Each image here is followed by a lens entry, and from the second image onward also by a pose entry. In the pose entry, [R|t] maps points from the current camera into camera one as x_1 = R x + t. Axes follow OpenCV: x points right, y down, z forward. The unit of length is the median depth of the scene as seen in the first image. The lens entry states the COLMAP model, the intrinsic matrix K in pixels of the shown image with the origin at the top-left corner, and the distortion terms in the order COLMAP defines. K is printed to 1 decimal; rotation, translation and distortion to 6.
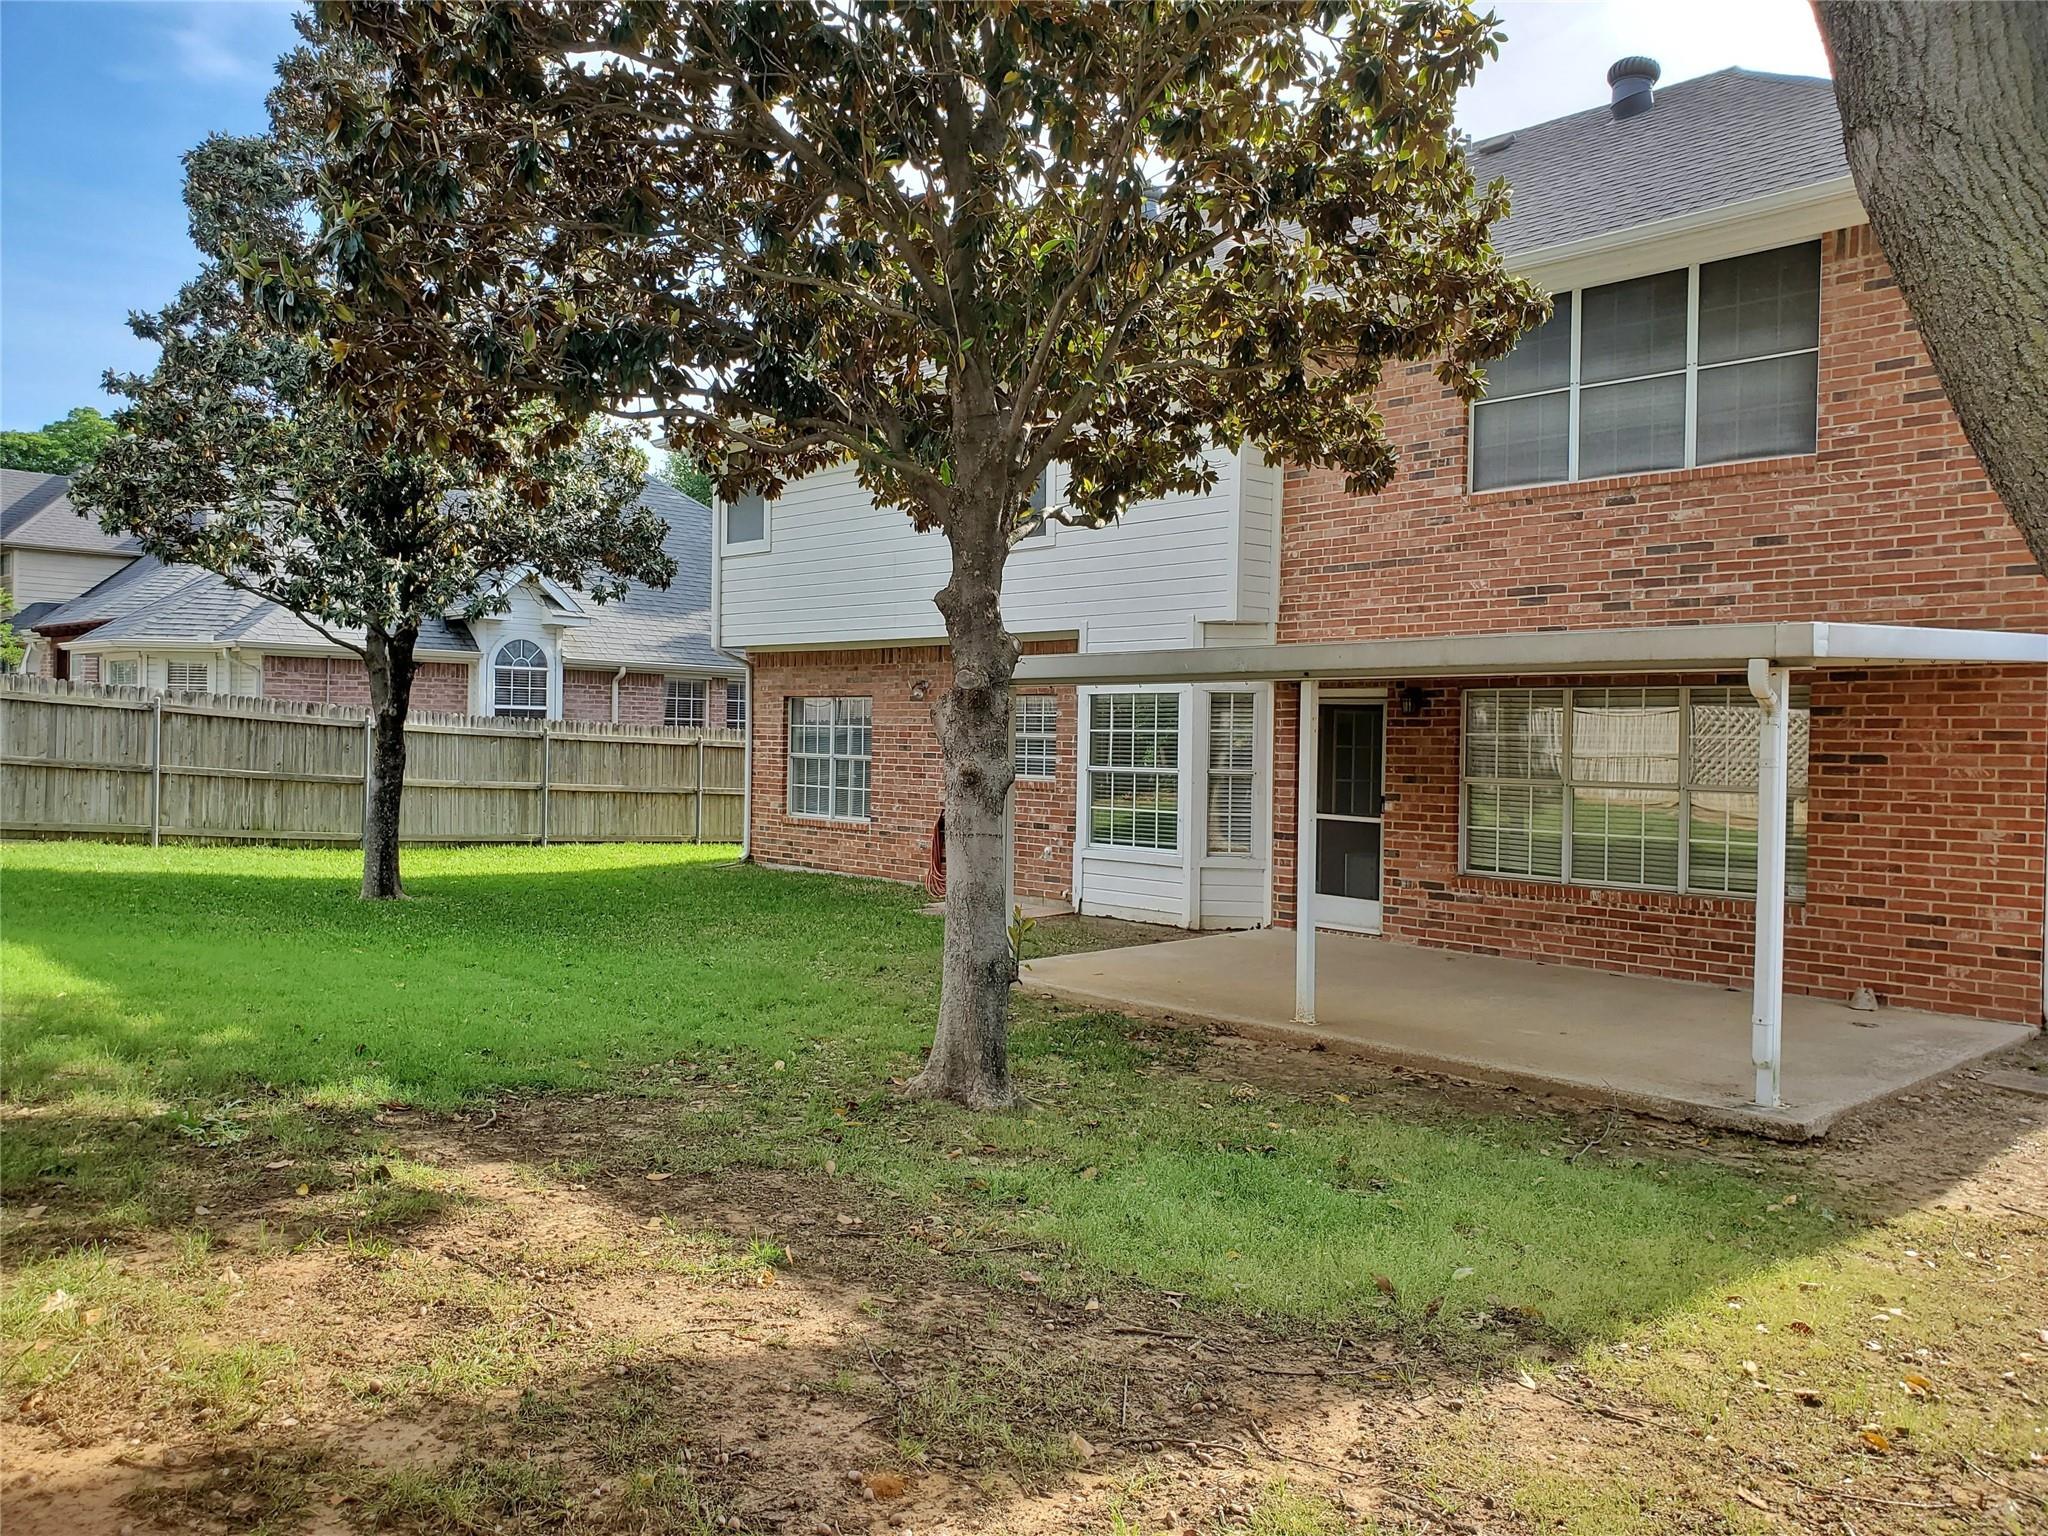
lens RADIAL K [[1595.1, 0, 1024.0], [0, 1595.1, 768.0], [0, 0, 1]] dist [-0.000321, -0.000464]
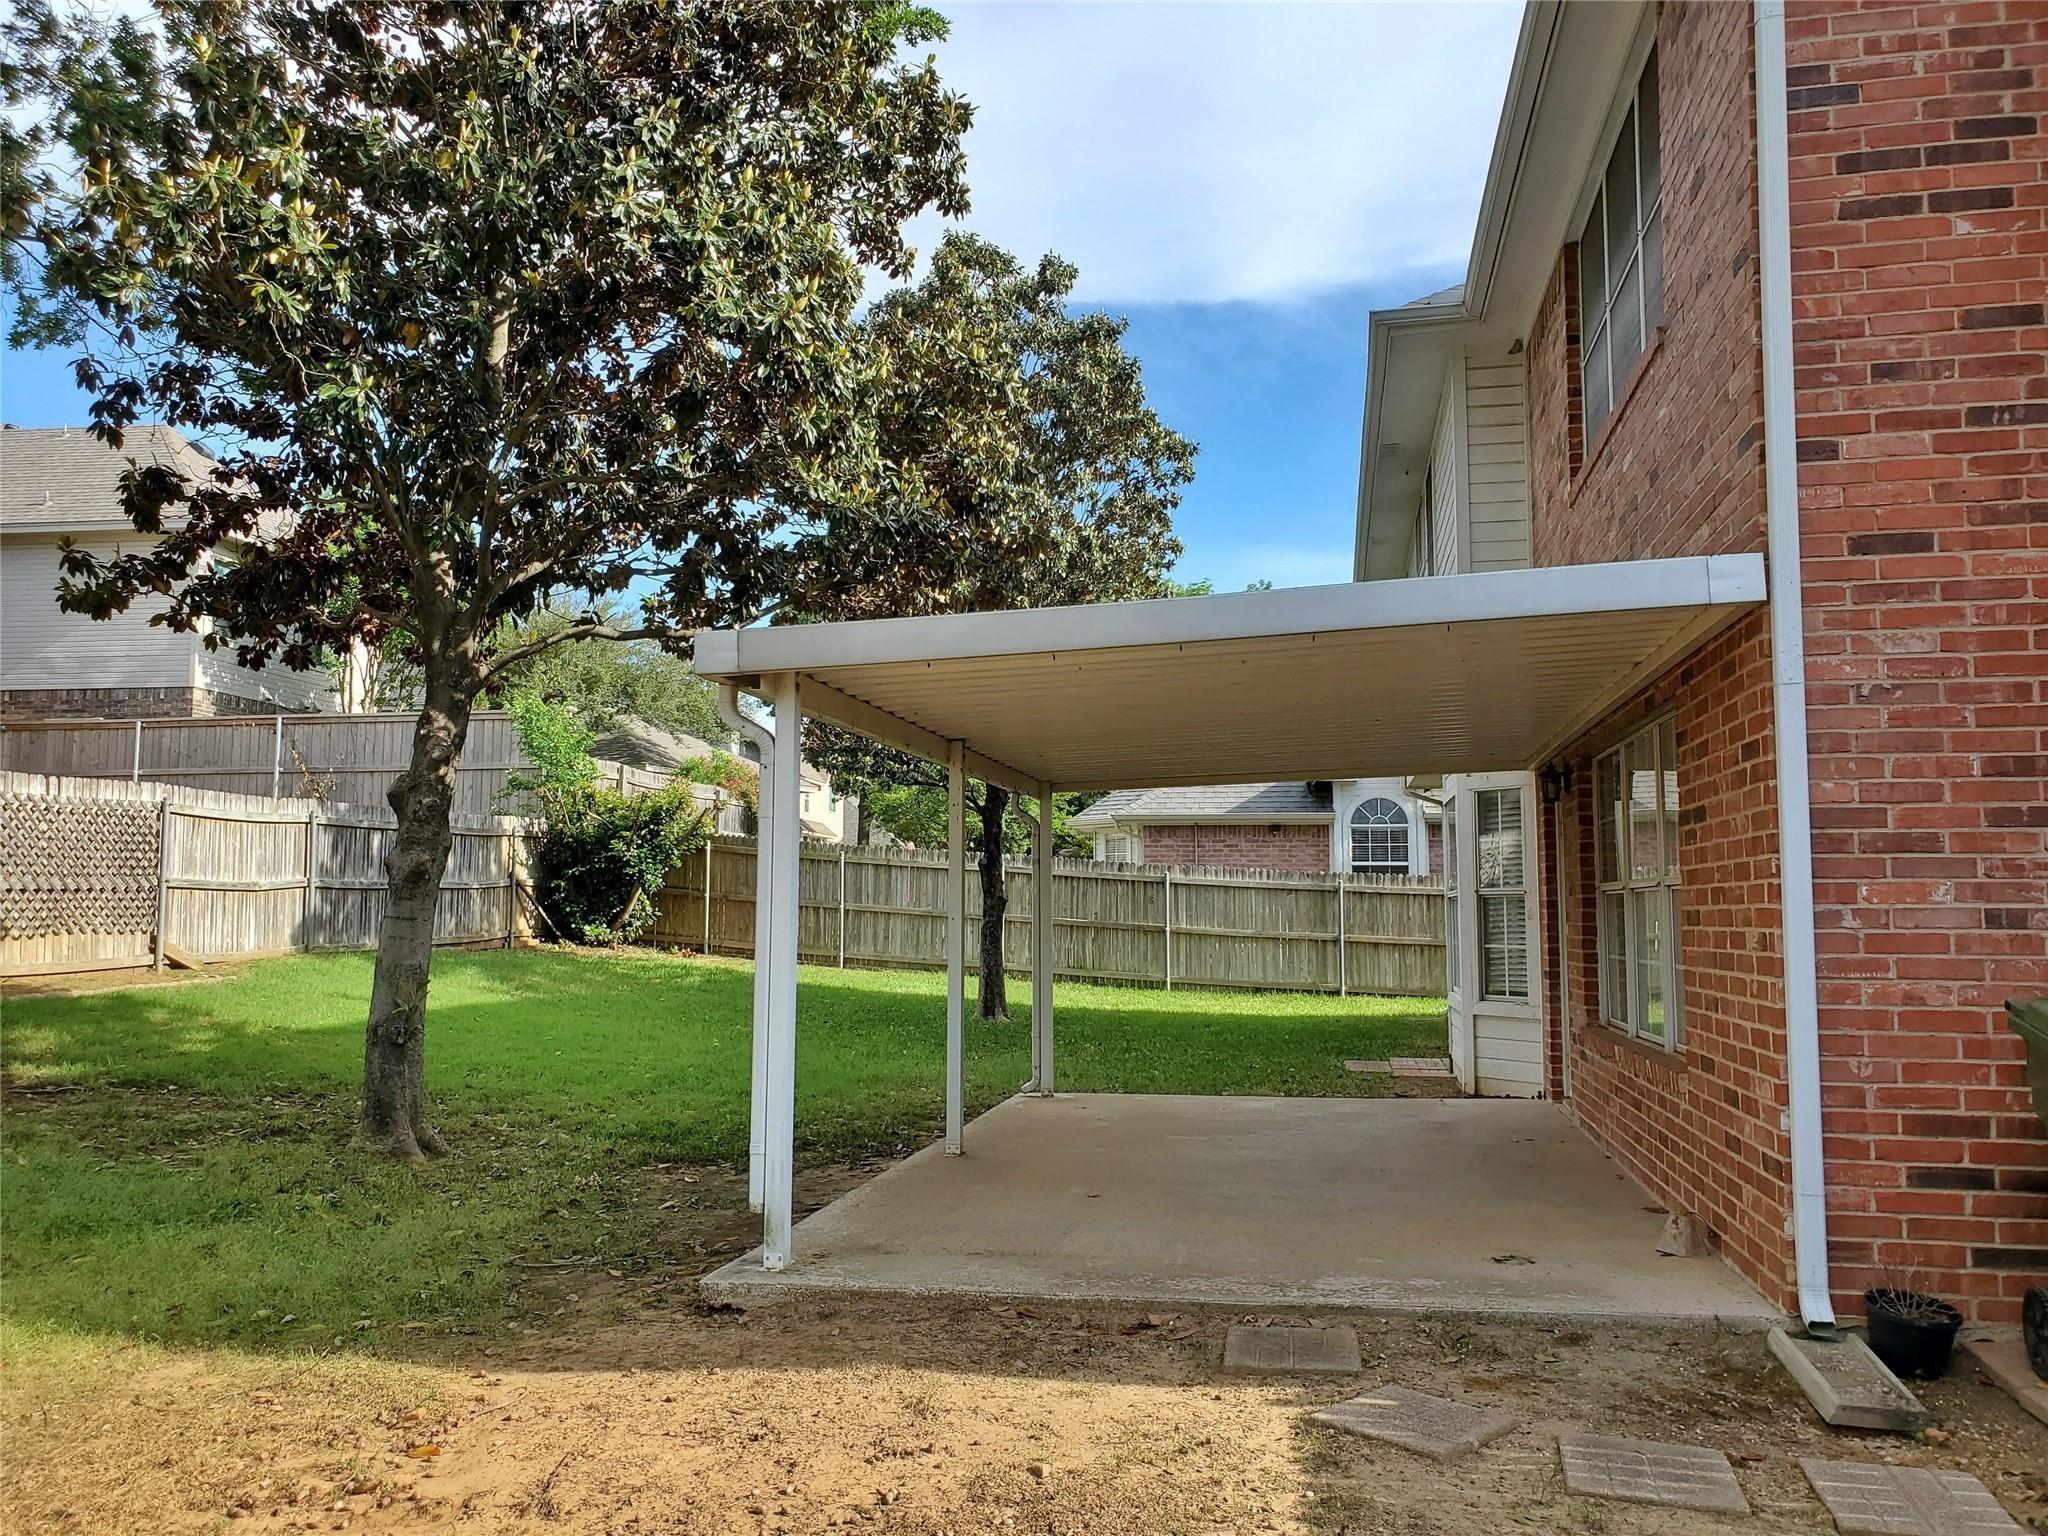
lens RADIAL K [[1595.1, 0, 1024.0], [0, 1595.1, 768.0], [0, 0, 1]] dist [-0.000321, -0.000464]
pose [[0.610696, -0.082099, -0.787598, 0.392181], [-0.011703, 0.993567, -0.112644, 0.021087], [0.791779, 0.078008, 0.605806, 0.204206]]
